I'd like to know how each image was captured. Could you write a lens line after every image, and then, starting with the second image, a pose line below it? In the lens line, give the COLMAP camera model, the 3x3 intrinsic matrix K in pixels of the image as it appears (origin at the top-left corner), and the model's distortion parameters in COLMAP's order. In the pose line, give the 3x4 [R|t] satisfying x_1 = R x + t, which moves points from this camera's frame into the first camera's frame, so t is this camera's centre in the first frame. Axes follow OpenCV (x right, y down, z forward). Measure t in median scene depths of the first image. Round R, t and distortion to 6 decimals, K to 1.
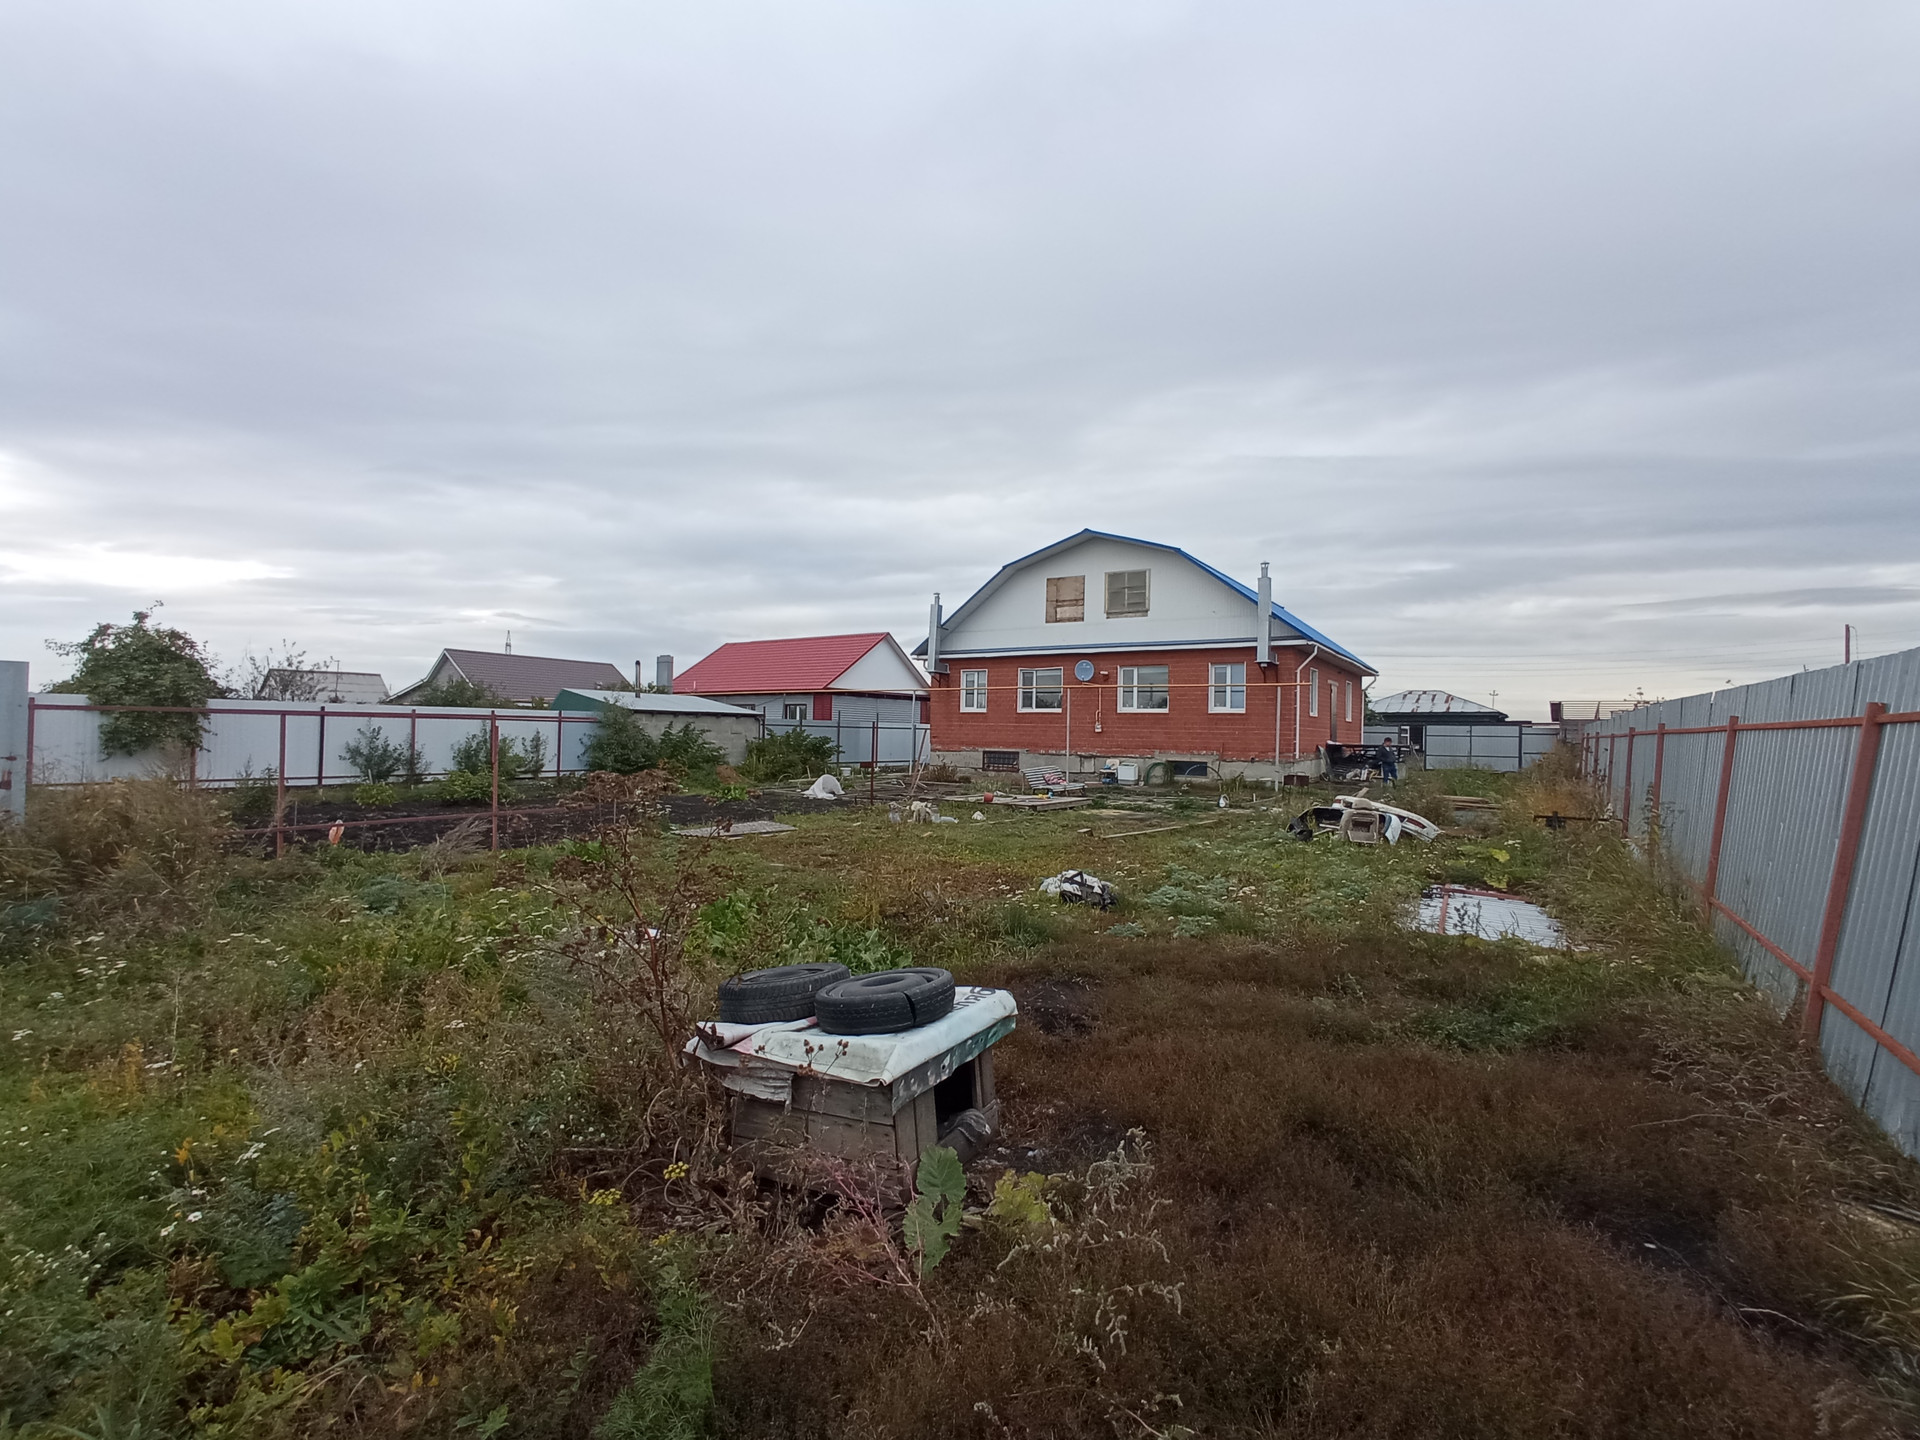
lens RADIAL K [[857.1, 0, 987.8], [0, 857.1, 723.5], [0, 0, 1]] dist [0.004219, 0.001350]
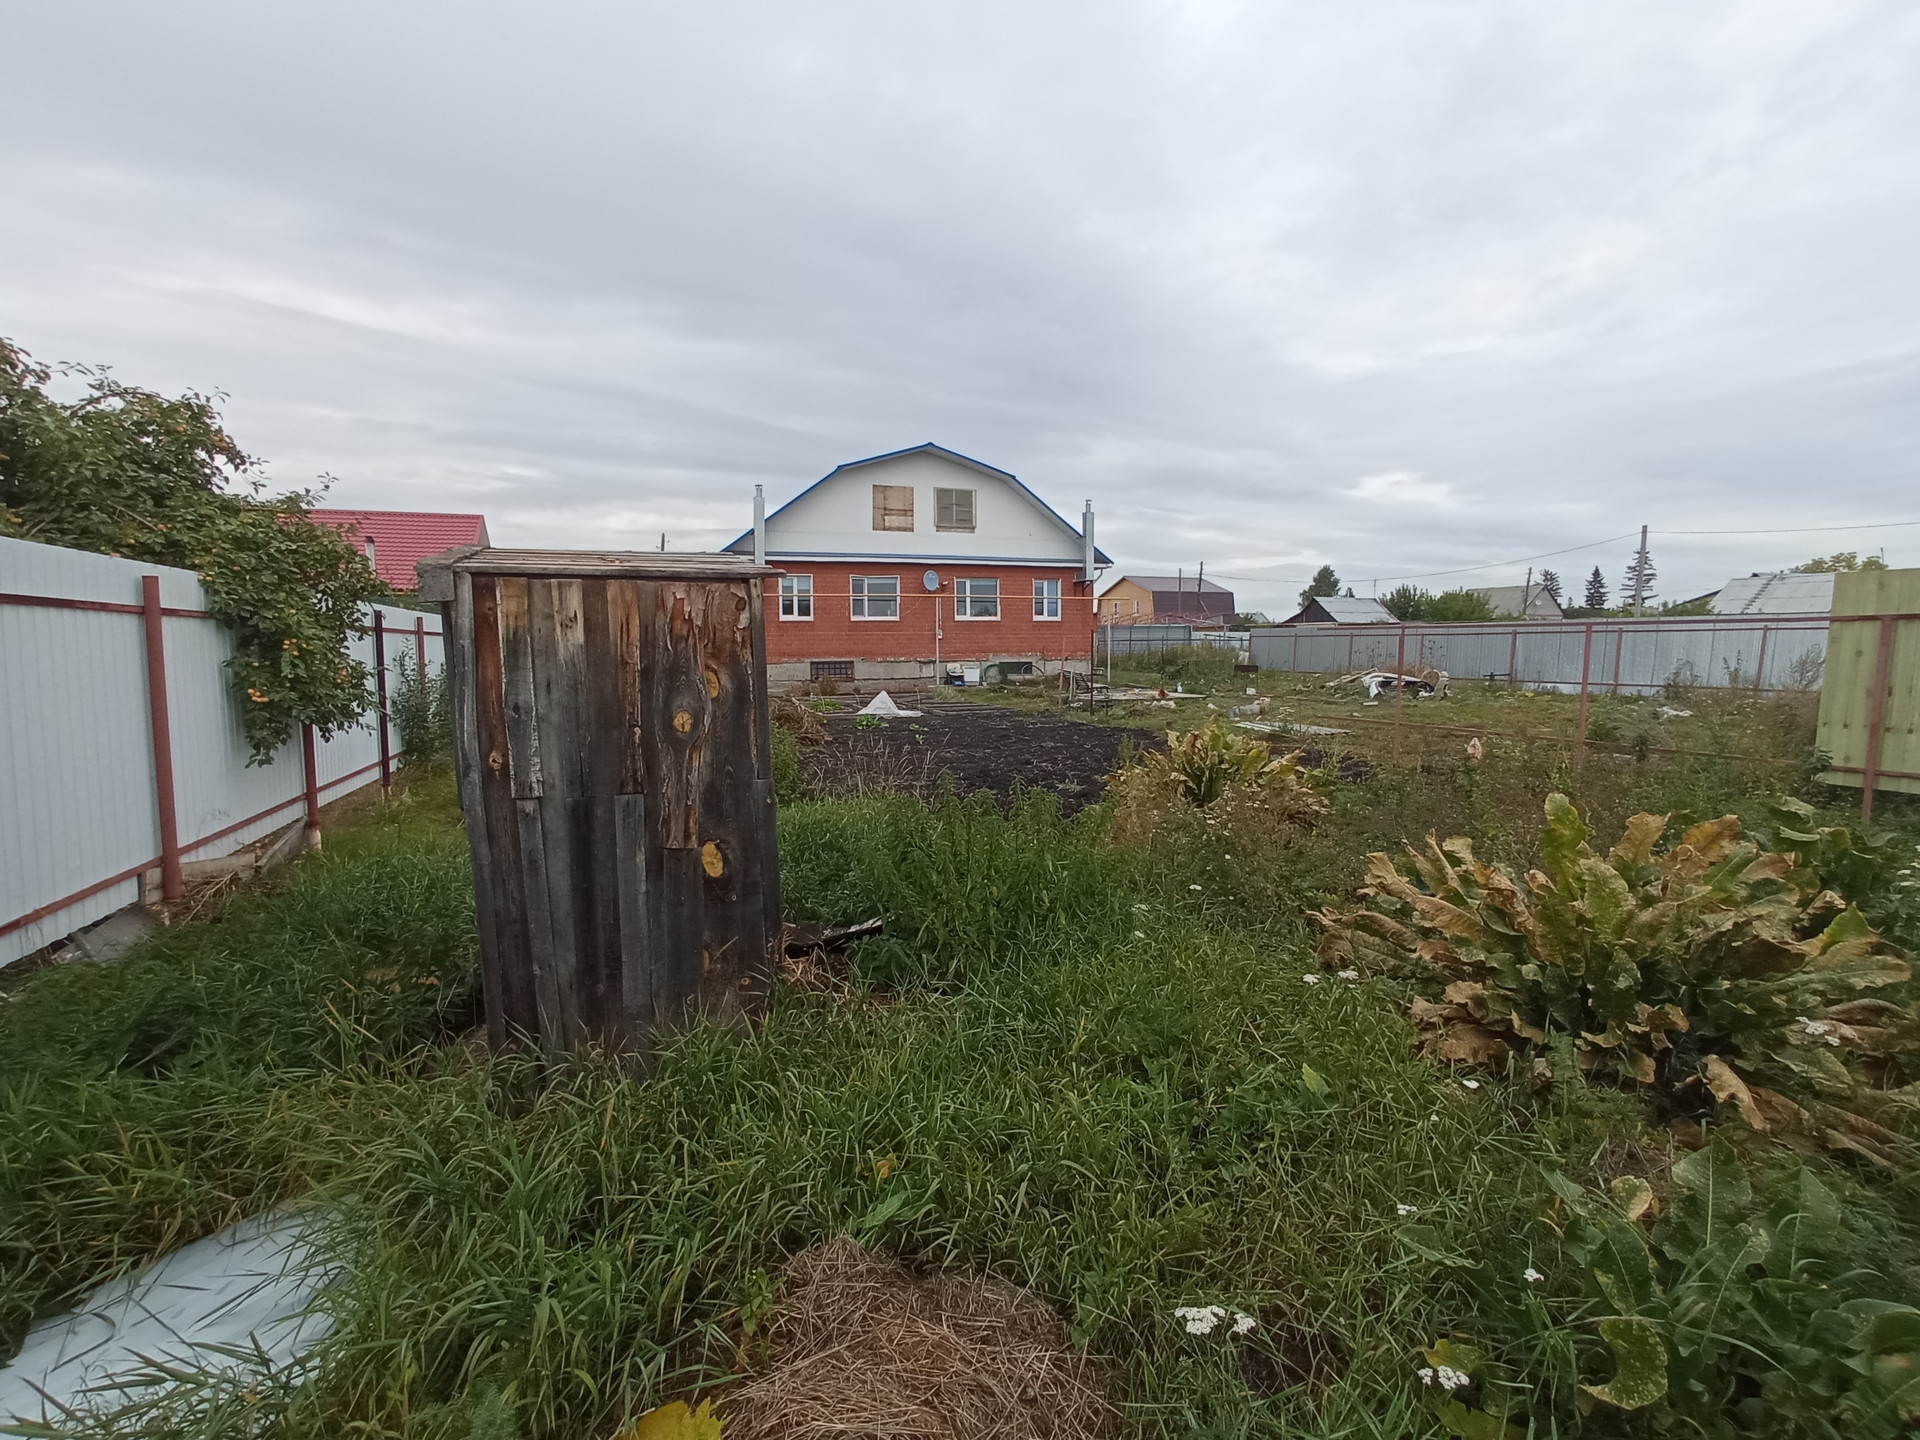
lens RADIAL K [[851.3, 0, 960.0], [0, 851.3, 720.0], [0, 0, 1]] dist [-0.031931, 0.000682]
pose [[0.626518, -0.091973, 0.773962, -0.682350], [0.009963, 0.993877, 0.110041, -0.005923], [-0.779344, -0.061231, 0.623598, 0.307406]]
